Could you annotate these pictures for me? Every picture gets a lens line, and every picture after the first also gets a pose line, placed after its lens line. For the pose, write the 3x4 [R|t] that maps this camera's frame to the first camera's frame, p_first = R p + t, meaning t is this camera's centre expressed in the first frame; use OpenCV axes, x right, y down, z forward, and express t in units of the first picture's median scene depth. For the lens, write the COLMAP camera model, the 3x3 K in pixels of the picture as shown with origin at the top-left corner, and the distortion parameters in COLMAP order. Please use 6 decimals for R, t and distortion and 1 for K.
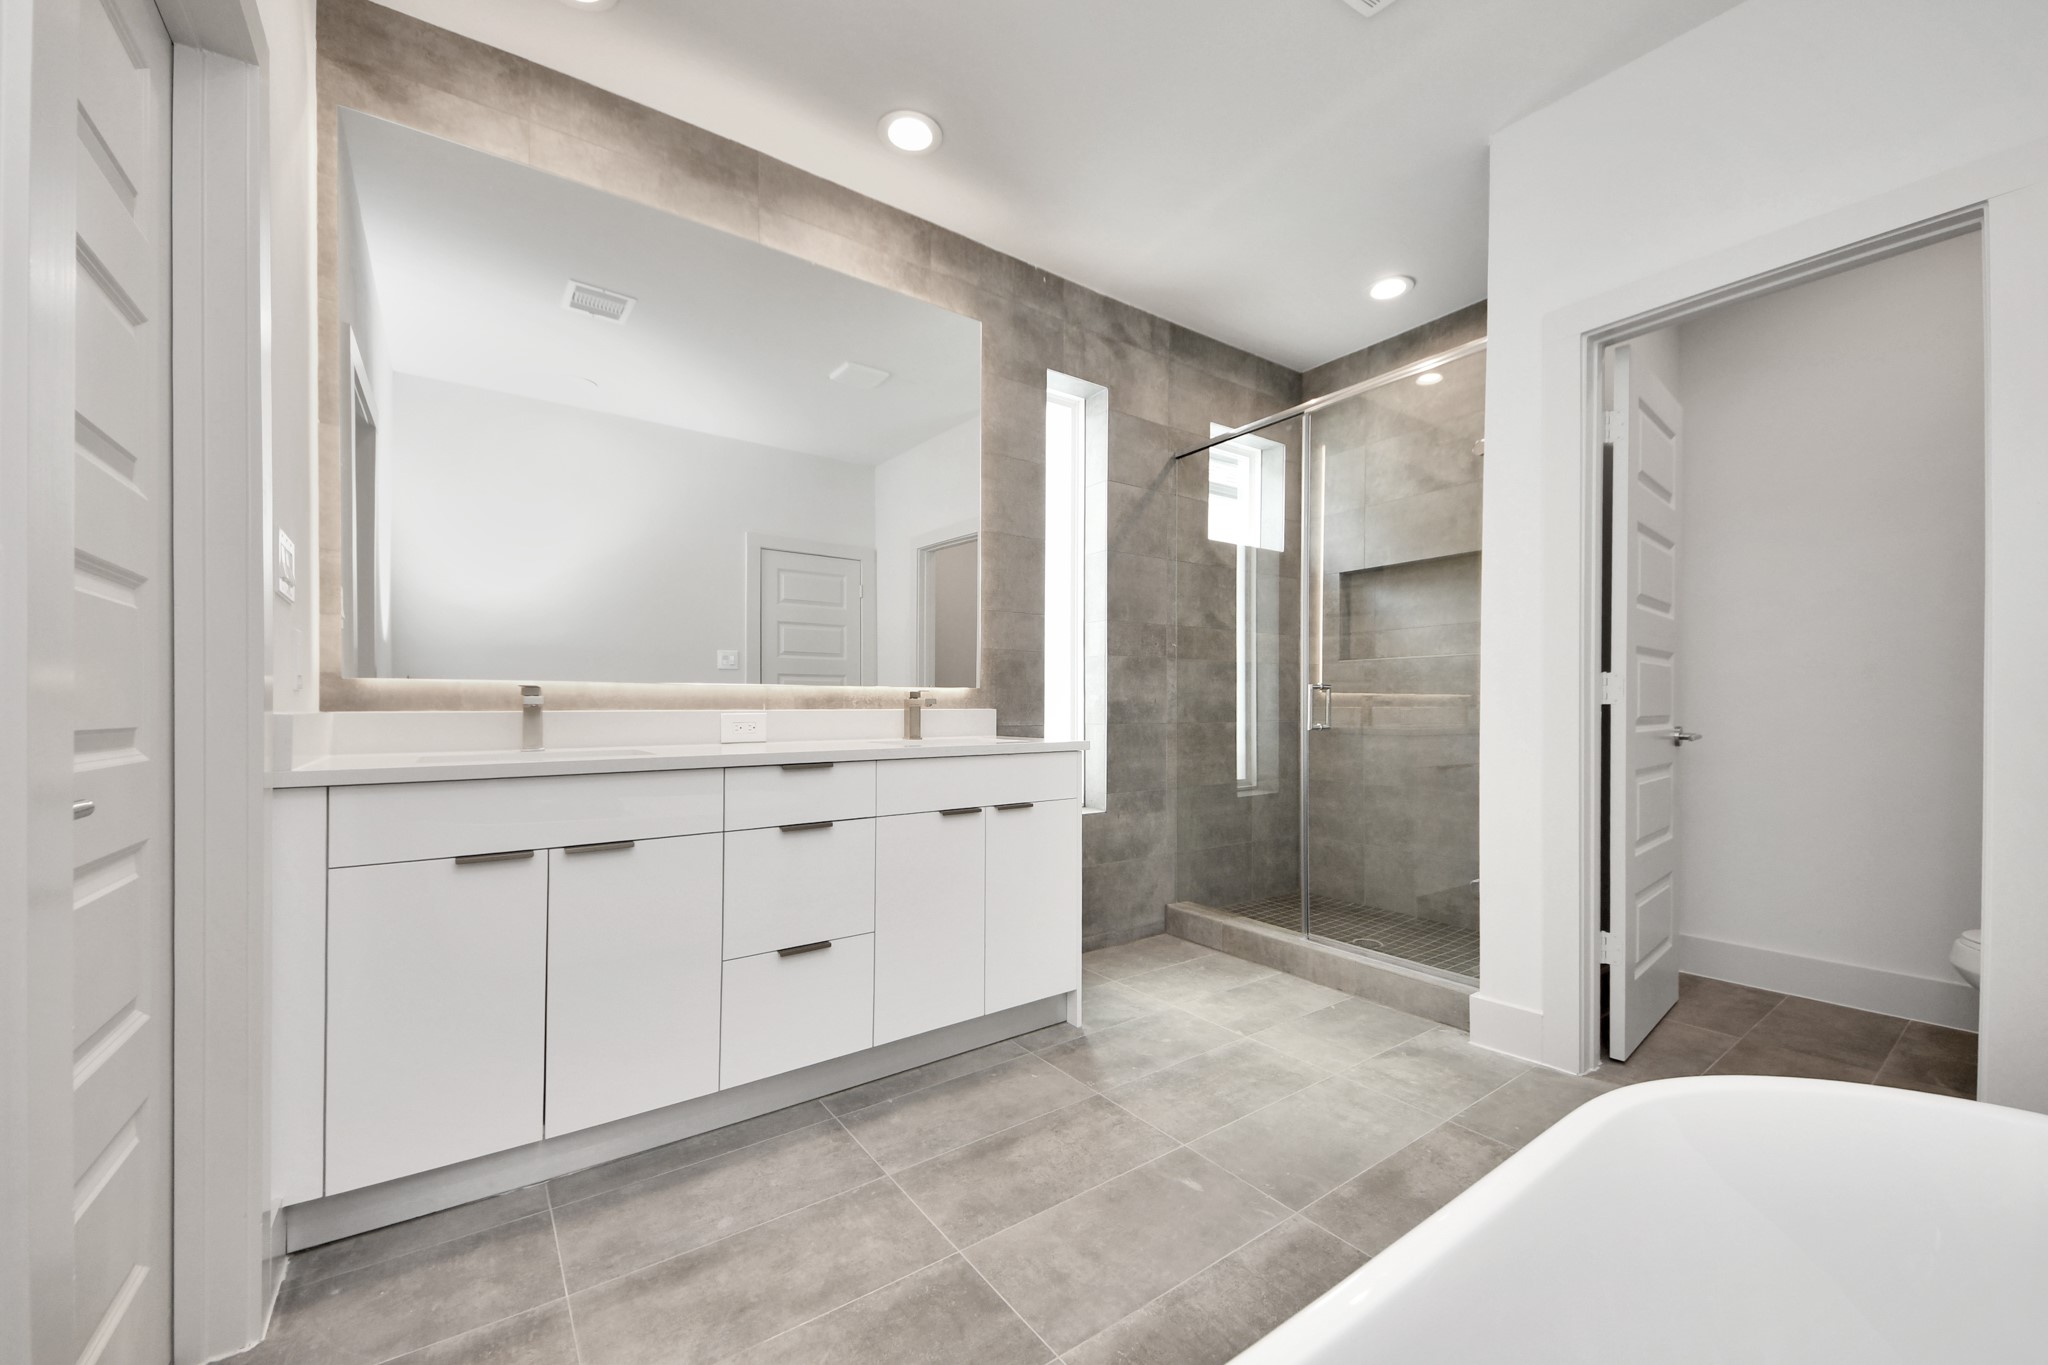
lens RADIAL K [[781.8, 0, 1022.0], [0, 781.8, 712.6], [0, 0, 1]] dist [-0.000032, -0.000004]
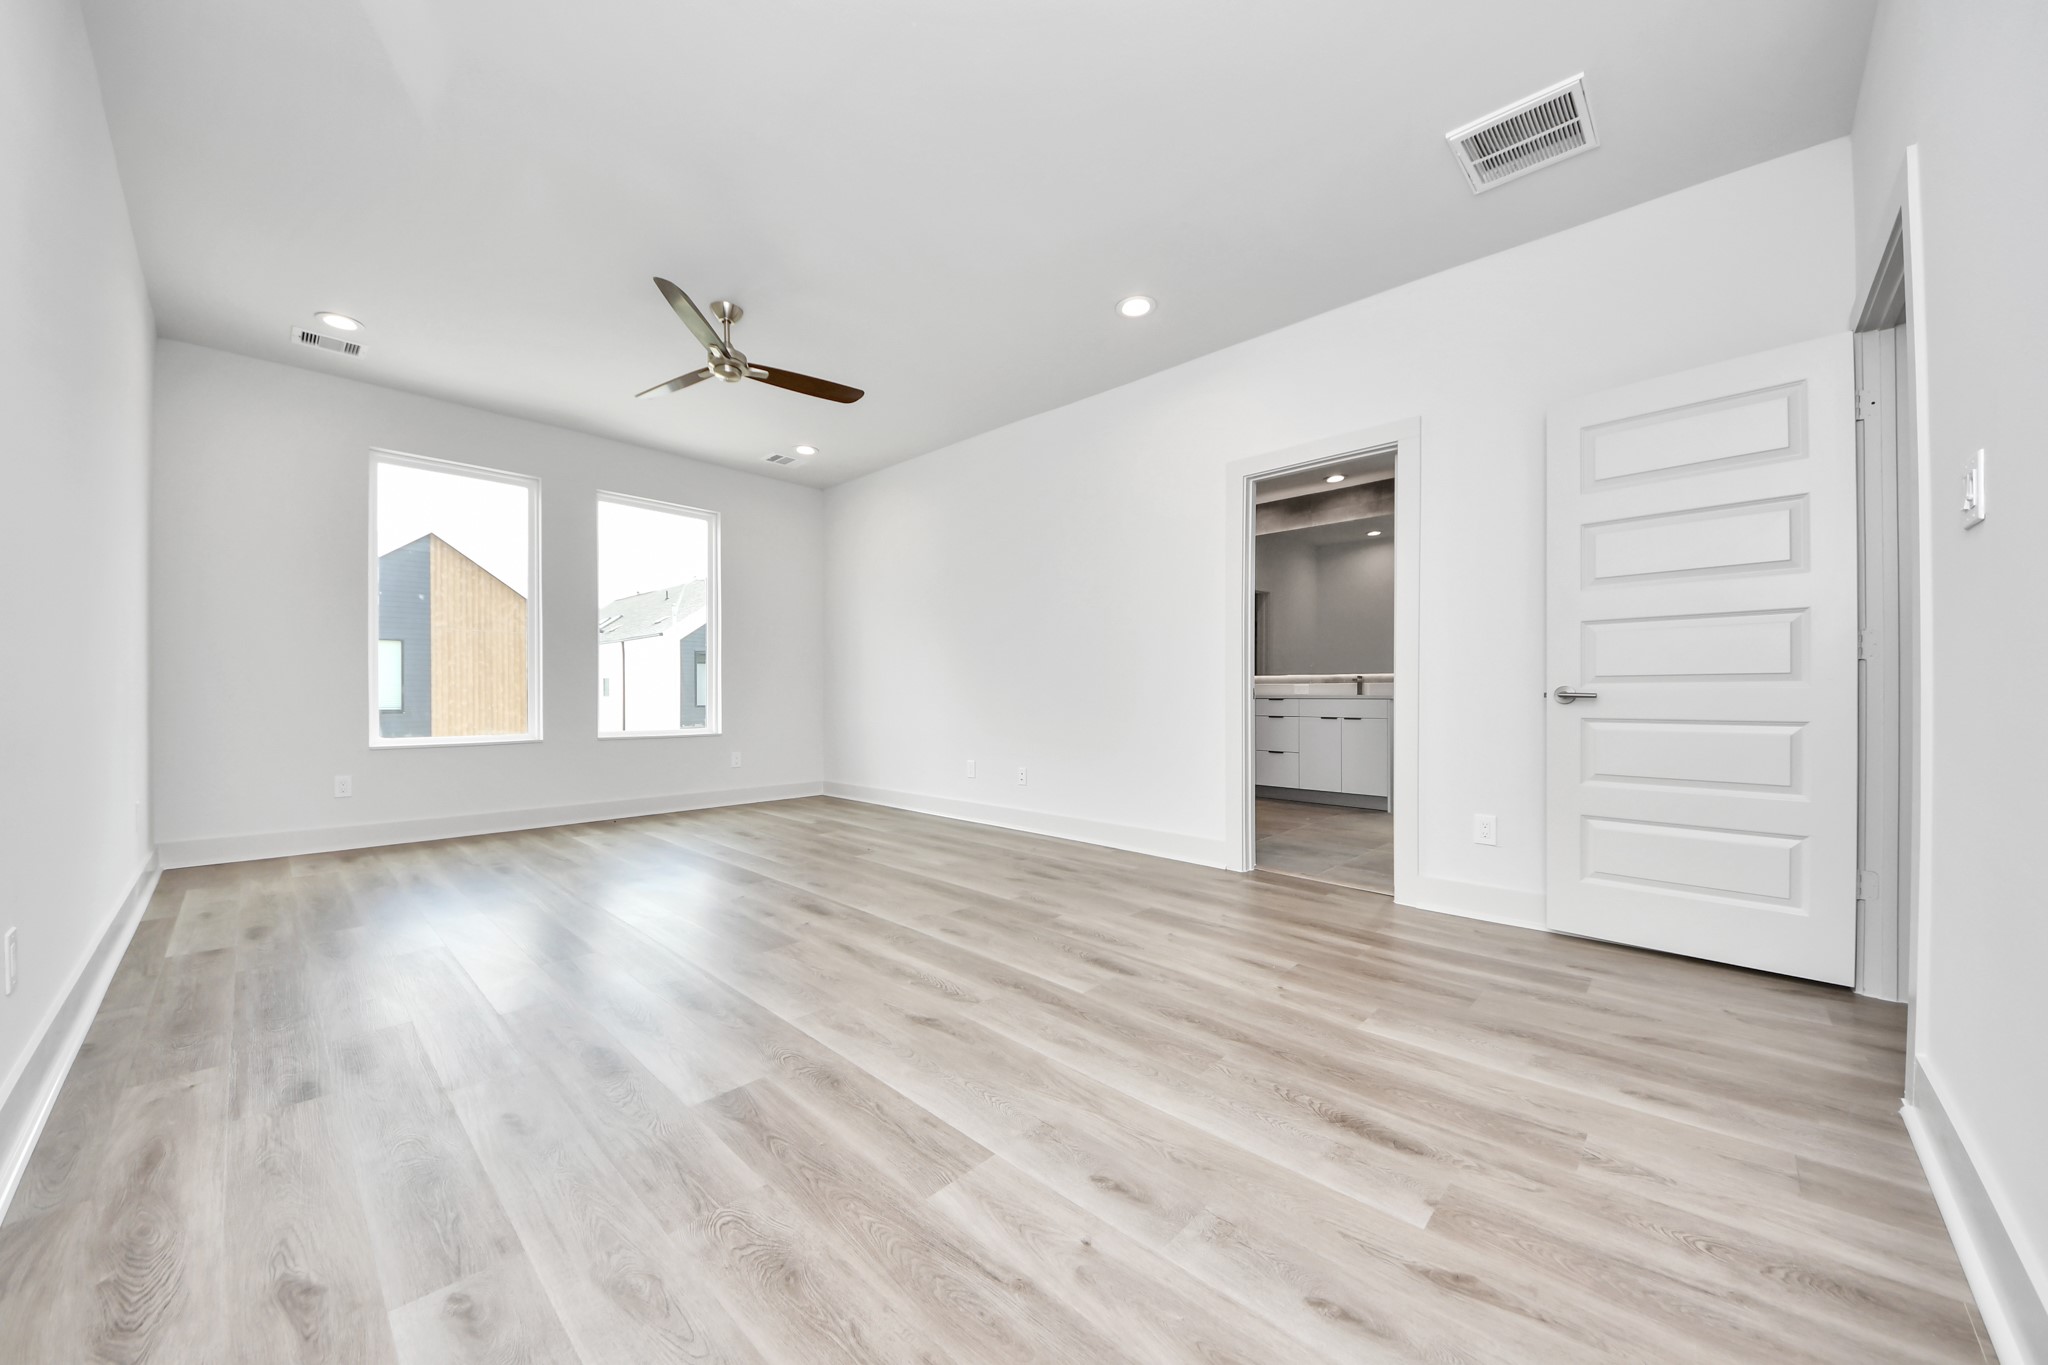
lens RADIAL K [[746.7, 0, 1018.3], [0, 746.7, 686.0], [0, 0, 1]] dist [0.000144, -0.009431]
pose [[0.185047, -0.001524, -0.982728, 2.137309], [-0.000326, 0.999999, -0.001612, 0.009948], [0.982730, 0.000619, 0.185047, -0.580996]]
